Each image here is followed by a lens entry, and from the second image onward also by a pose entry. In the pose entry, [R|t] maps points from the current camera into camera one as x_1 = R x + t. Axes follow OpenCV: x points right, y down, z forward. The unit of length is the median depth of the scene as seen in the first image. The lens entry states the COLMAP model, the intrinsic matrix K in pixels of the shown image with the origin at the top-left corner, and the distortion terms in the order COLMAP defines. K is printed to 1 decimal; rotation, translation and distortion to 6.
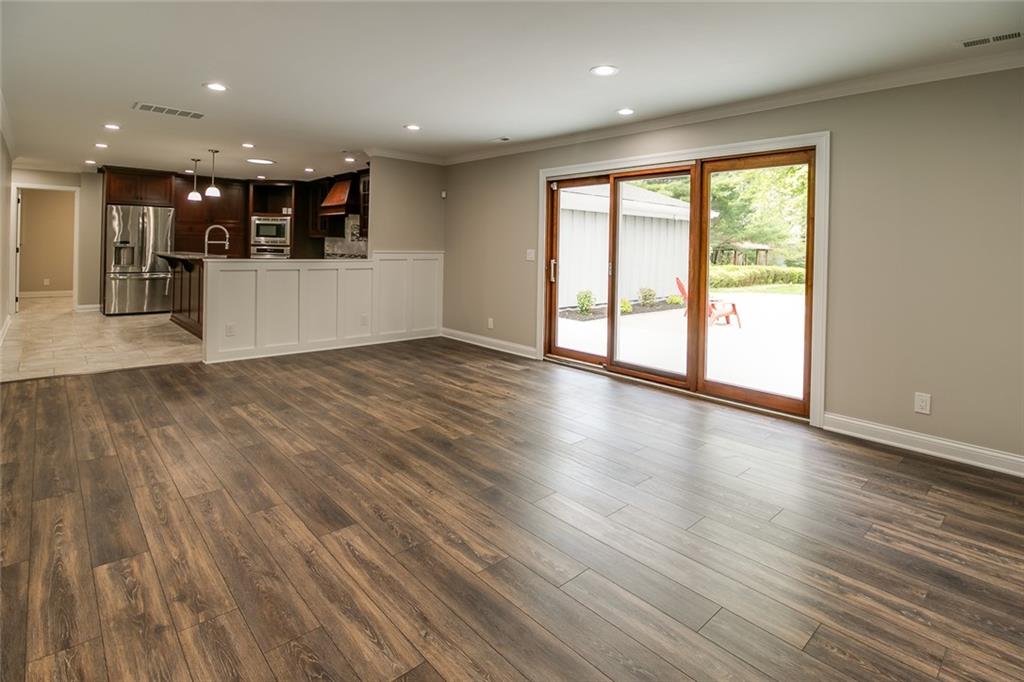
lens RADIAL K [[514.5, 0, 512.8], [0, 514.5, 249.4], [0, 0, 1]] dist [-0.004056, -0.001680]
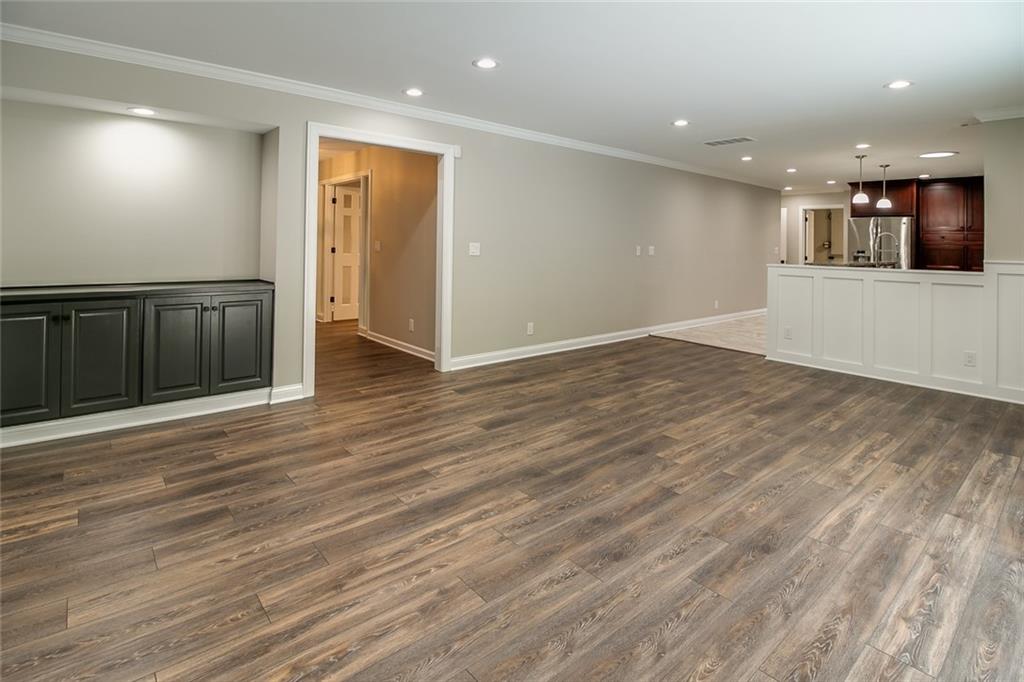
lens RADIAL K [[508.6, 0, 513.8], [0, 508.6, 239.9], [0, 0, 1]] dist [-0.006295, -0.004265]
pose [[-0.027964, -0.027785, -0.999223, 0.316822], [-0.023267, 0.999361, -0.027137, 0.006249], [0.999338, 0.022490, -0.028592, 0.299342]]
